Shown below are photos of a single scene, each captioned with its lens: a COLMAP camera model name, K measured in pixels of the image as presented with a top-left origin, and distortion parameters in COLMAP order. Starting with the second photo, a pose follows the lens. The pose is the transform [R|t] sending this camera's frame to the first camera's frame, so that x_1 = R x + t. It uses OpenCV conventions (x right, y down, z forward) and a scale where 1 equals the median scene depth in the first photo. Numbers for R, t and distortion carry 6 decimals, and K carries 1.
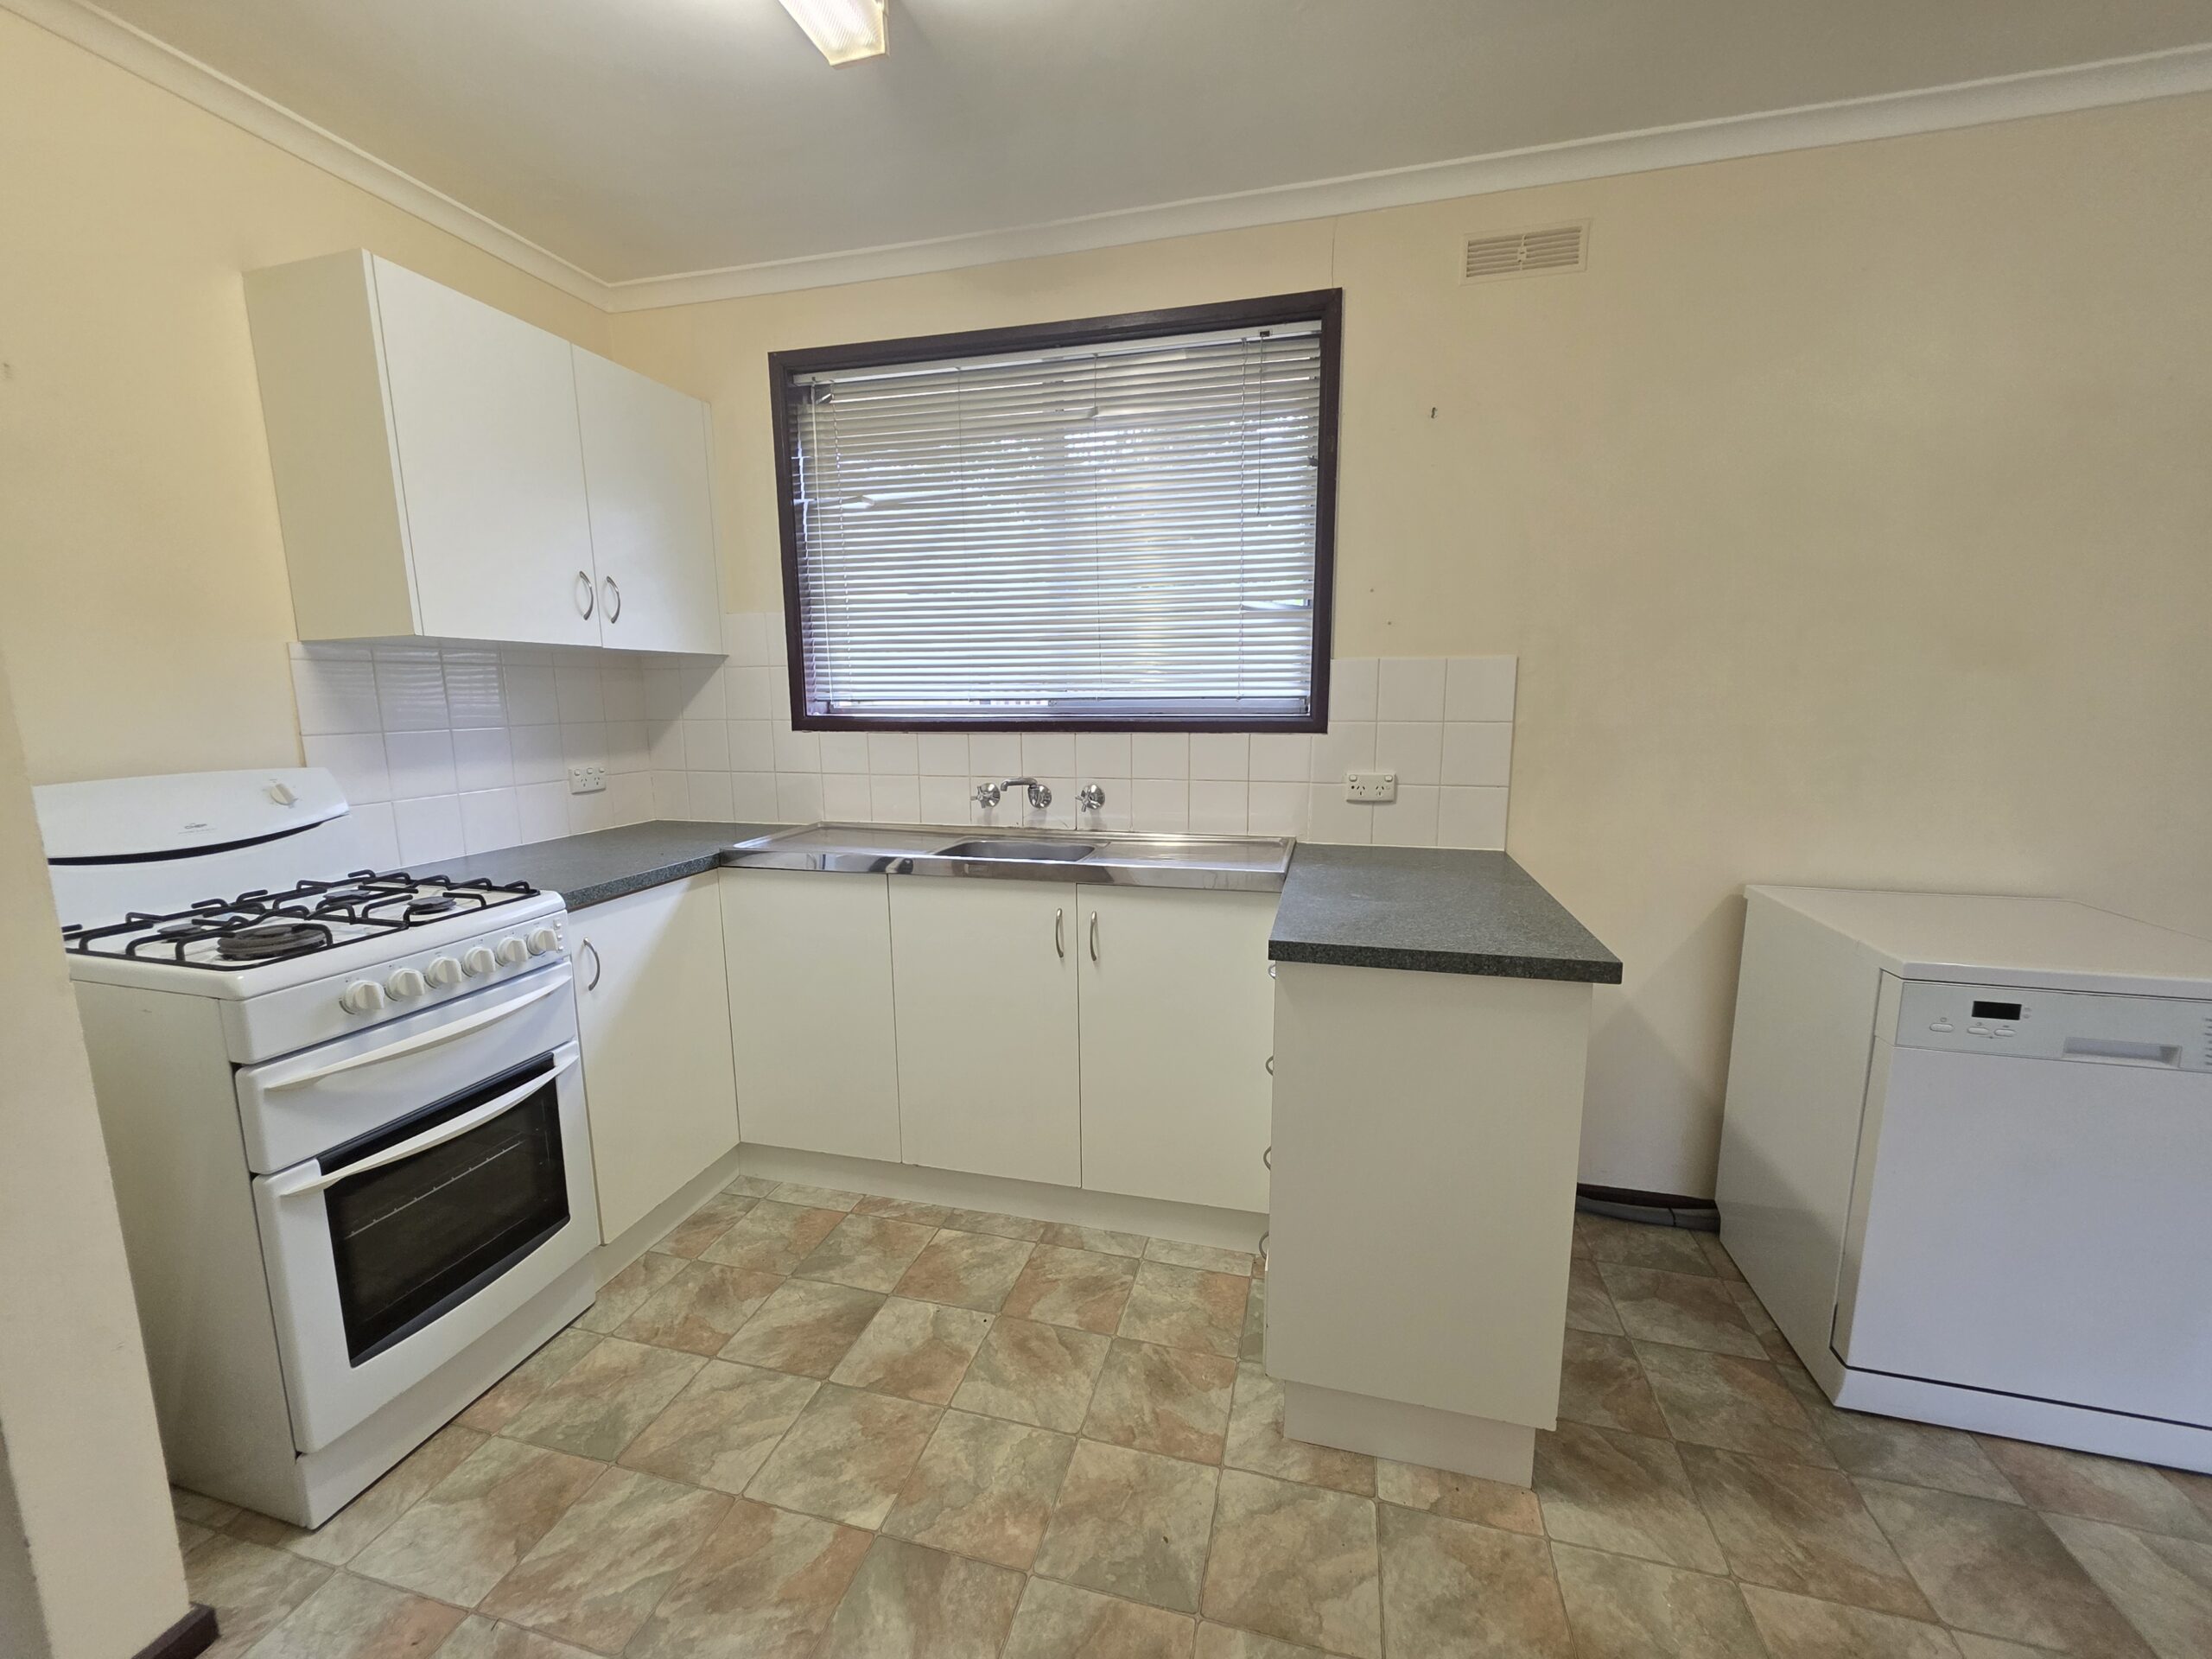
lens RADIAL K [[880.6, 0, 1106.9], [0, 880.6, 823.5], [0, 0, 1]] dist [0.002148, -0.000110]
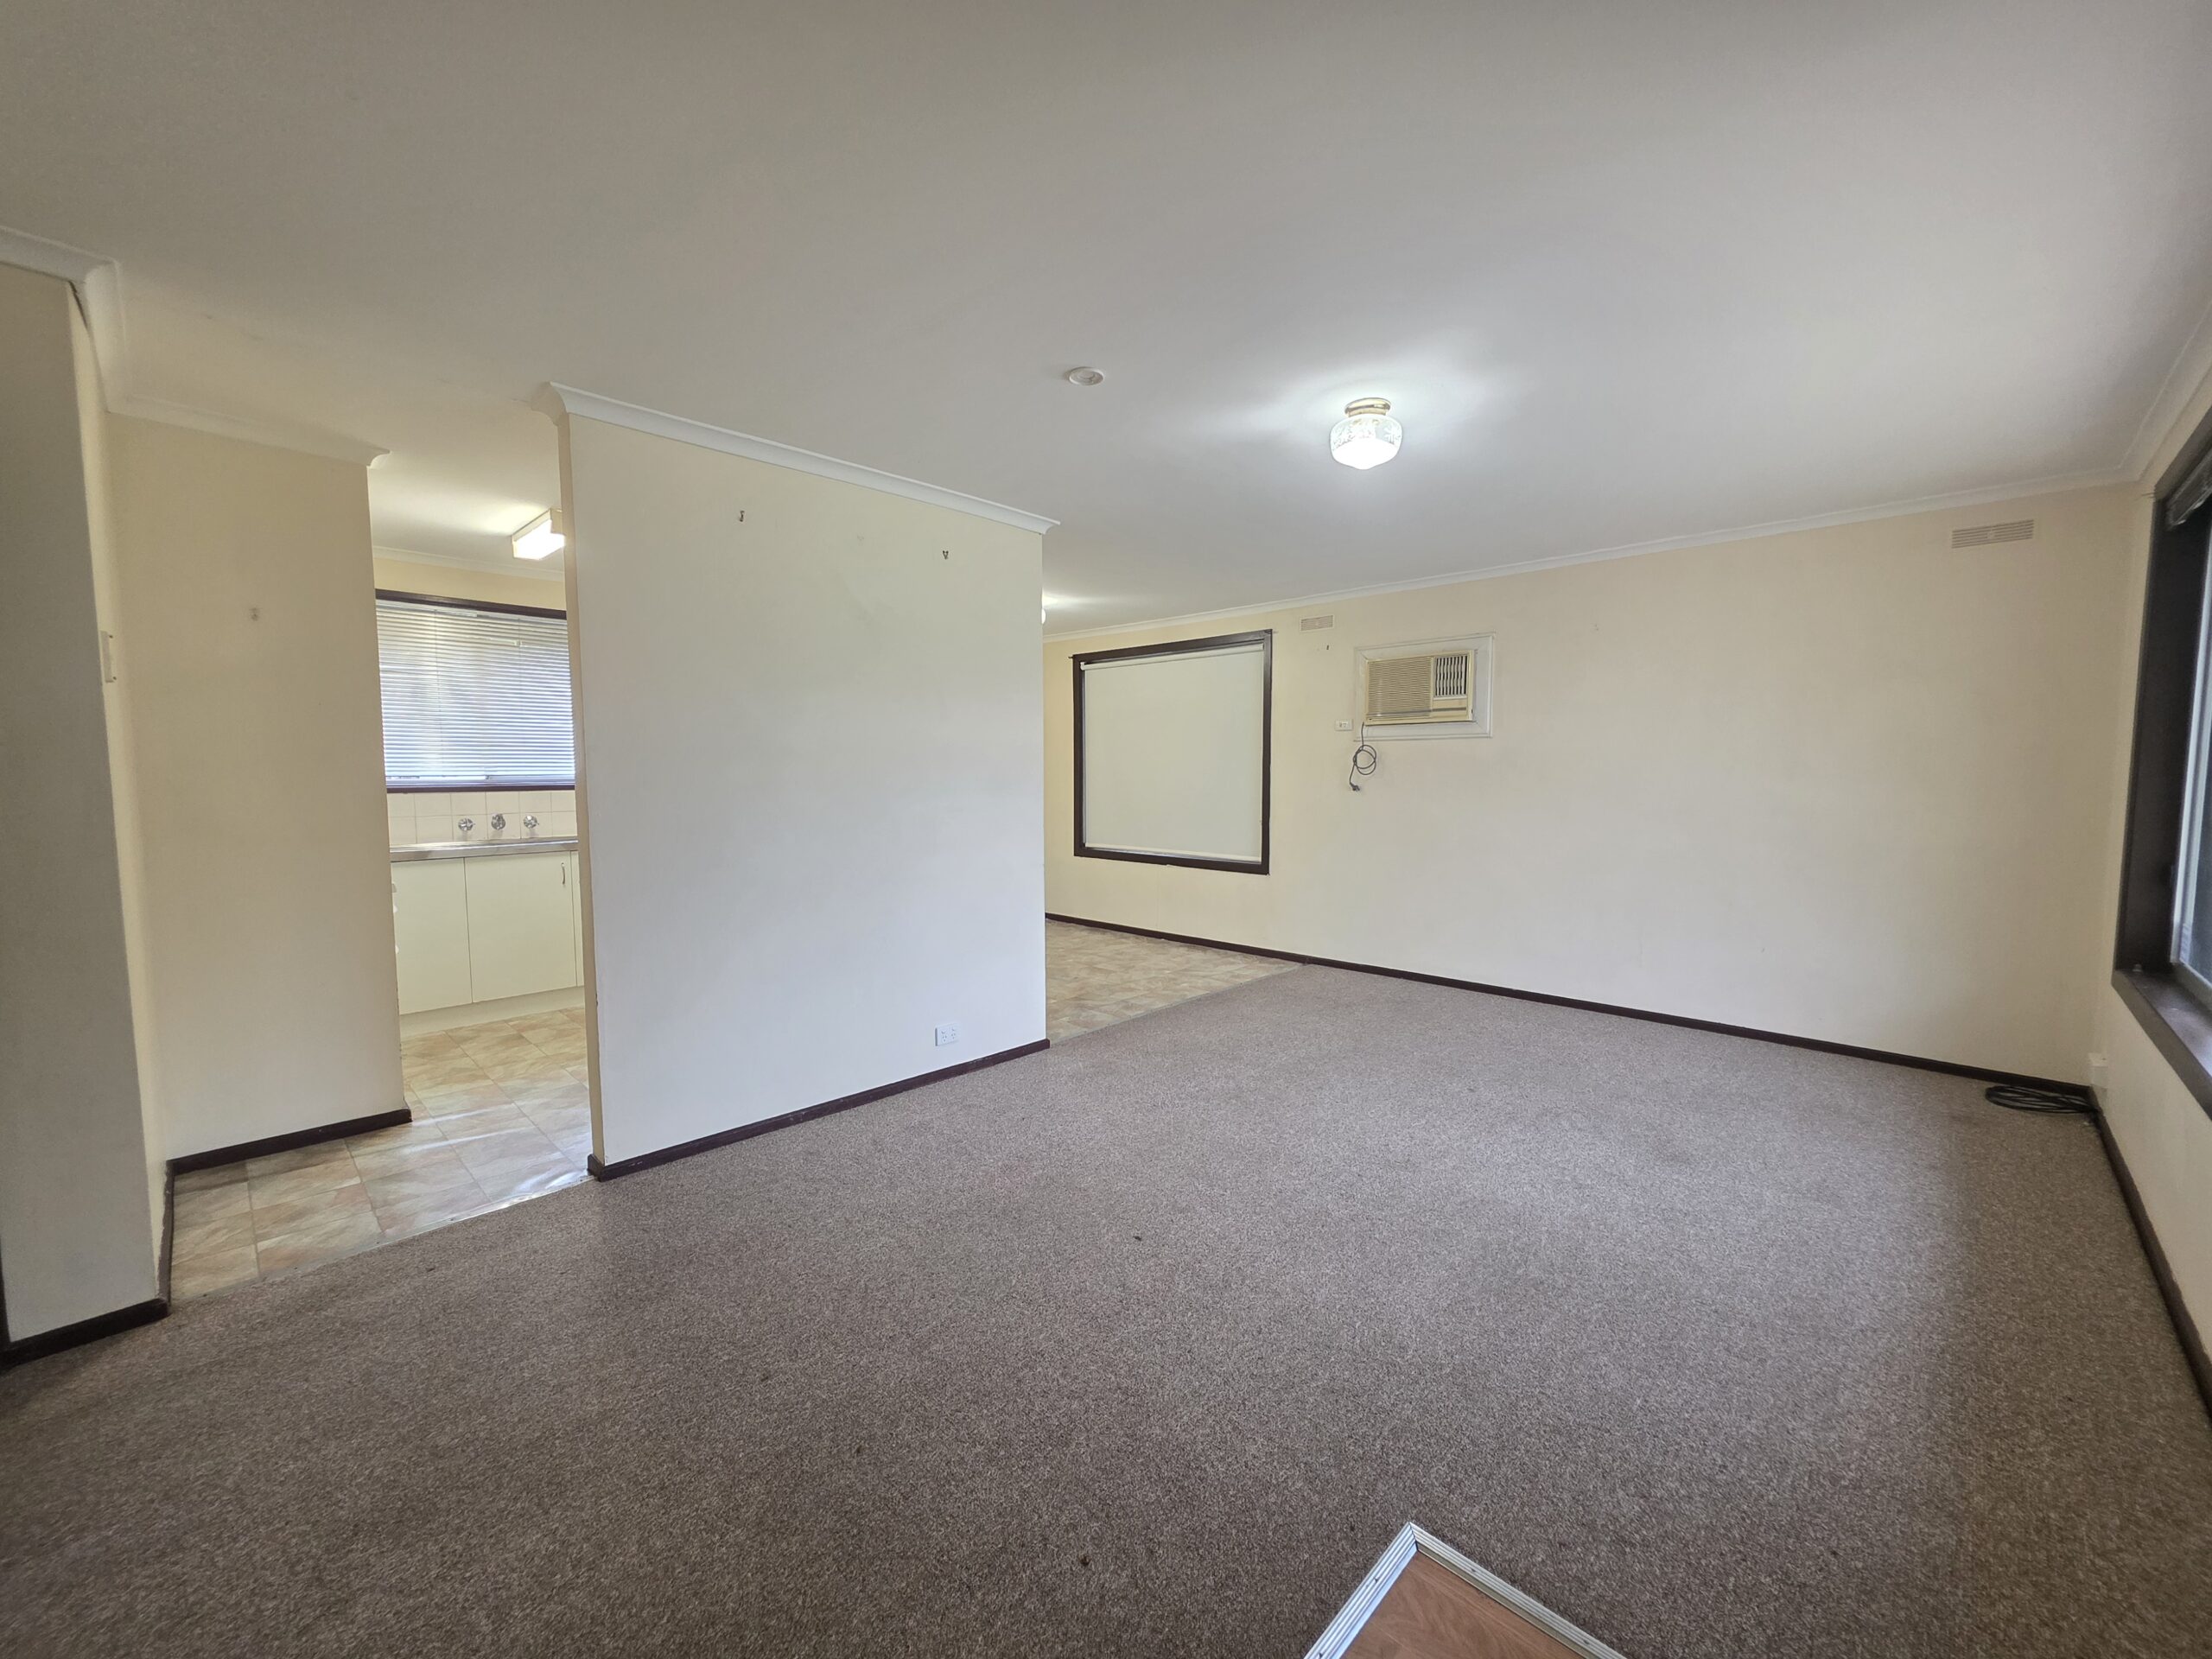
lens RADIAL K [[880.6, 0, 1106.7], [0, 880.6, 832.5], [0, 0, 1]] dist [0.002148, -0.000110]
pose [[0.483883, -0.054755, 0.873418, -1.862252], [0.123925, 0.992271, -0.006450, 0.278064], [-0.866314, 0.111360, 0.486928, -1.889051]]
